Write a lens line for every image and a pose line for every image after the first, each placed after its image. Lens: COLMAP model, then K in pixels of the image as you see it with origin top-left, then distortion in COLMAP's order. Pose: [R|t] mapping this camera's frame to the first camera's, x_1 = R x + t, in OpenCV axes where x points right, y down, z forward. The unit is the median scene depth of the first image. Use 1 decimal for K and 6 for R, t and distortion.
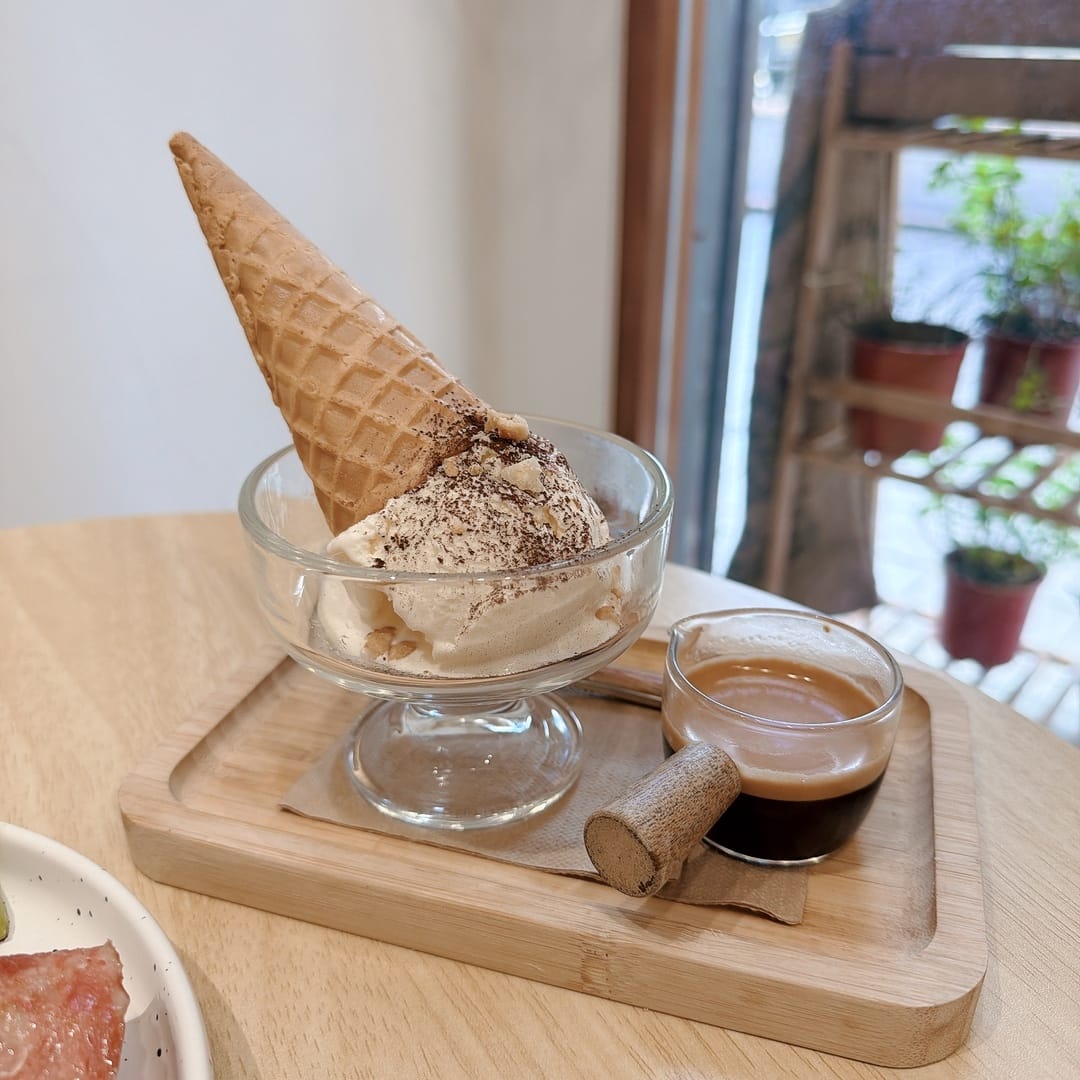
lens RADIAL K [[1063.2, 0, 540.0], [0, 1063.2, 540.0], [0, 0, 1]] dist [0.155496, -0.409368]
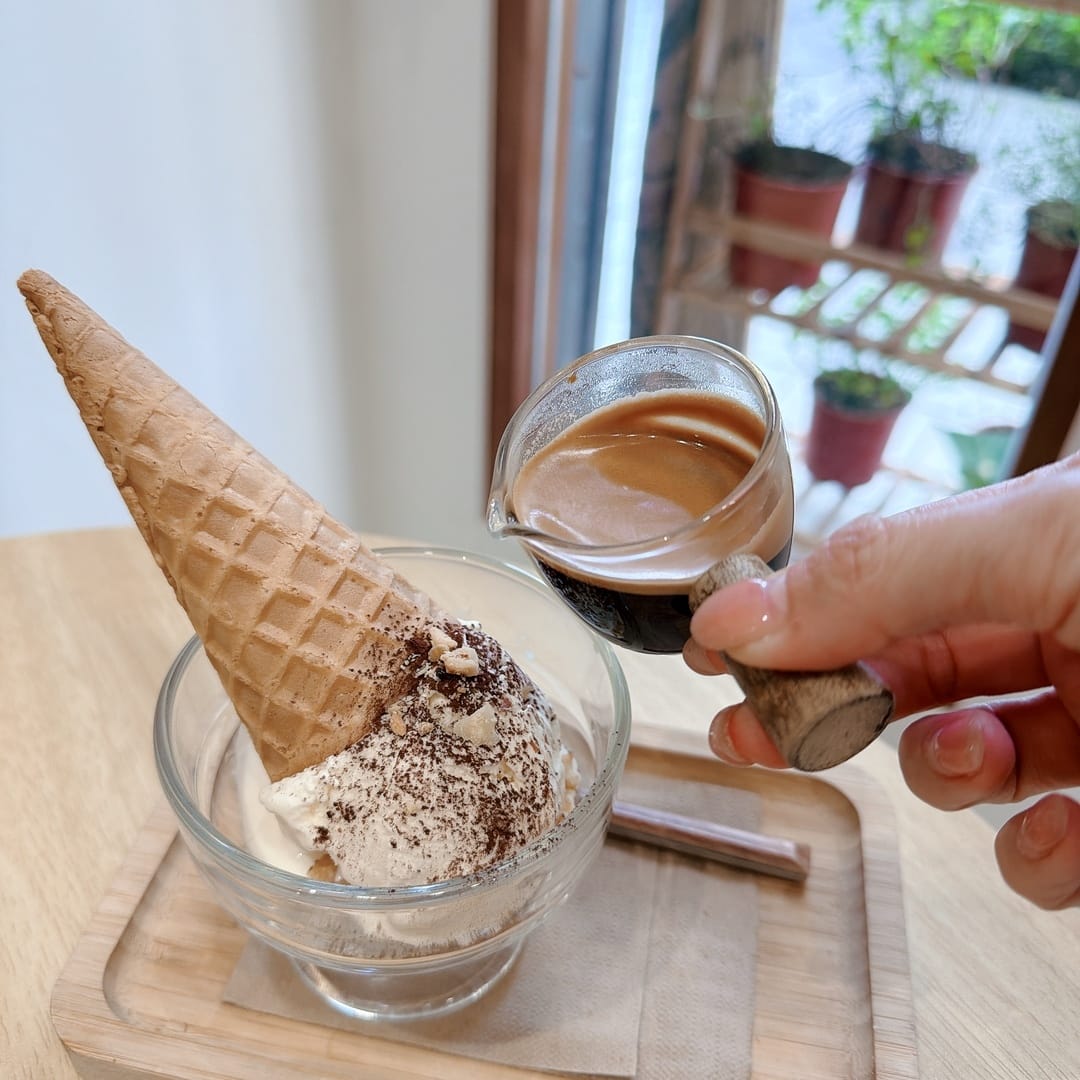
lens RADIAL K [[1063.2, 0, 540.0], [0, 1063.2, 540.0], [0, 0, 1]] dist [0.155496, -0.409368]
pose [[0.991772, -0.038835, 0.121988, -0.065396], [0.011854, 0.976643, 0.214542, -0.398669], [-0.127470, -0.211331, 0.969067, 0.129927]]
